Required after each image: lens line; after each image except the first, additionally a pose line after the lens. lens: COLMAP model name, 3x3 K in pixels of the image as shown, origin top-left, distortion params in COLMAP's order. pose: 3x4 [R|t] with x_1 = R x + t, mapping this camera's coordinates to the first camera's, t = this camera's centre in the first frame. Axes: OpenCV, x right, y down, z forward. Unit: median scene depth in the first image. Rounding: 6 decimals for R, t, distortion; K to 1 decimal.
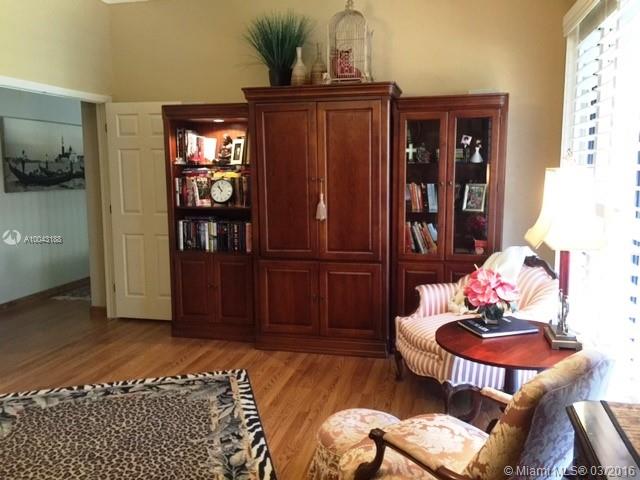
lens RADIAL K [[537.0, 0, 321.3], [0, 537.0, 241.6], [0, 0, 1]] dist [0.035642, -0.067274]
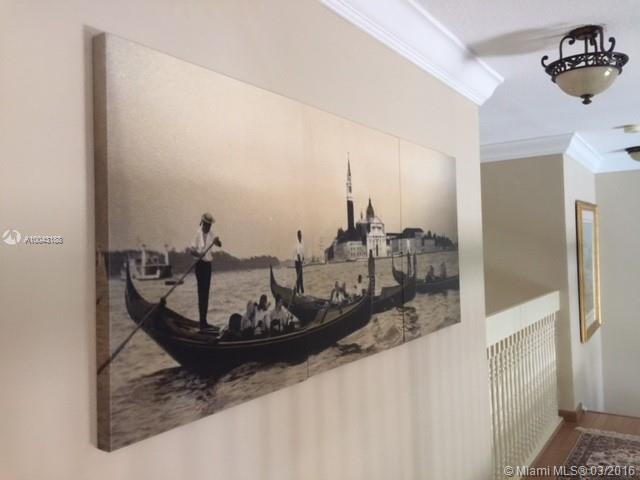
lens RADIAL K [[537.0, 0, 320.1], [0, 537.0, 238.9], [0, 0, 1]] dist [0.035642, -0.067274]
pose [[0.933135, -0.027839, -0.358446, -0.423198], [-0.023697, 0.990067, -0.138583, -0.127728], [0.358744, 0.137811, 0.923207, 0.798144]]
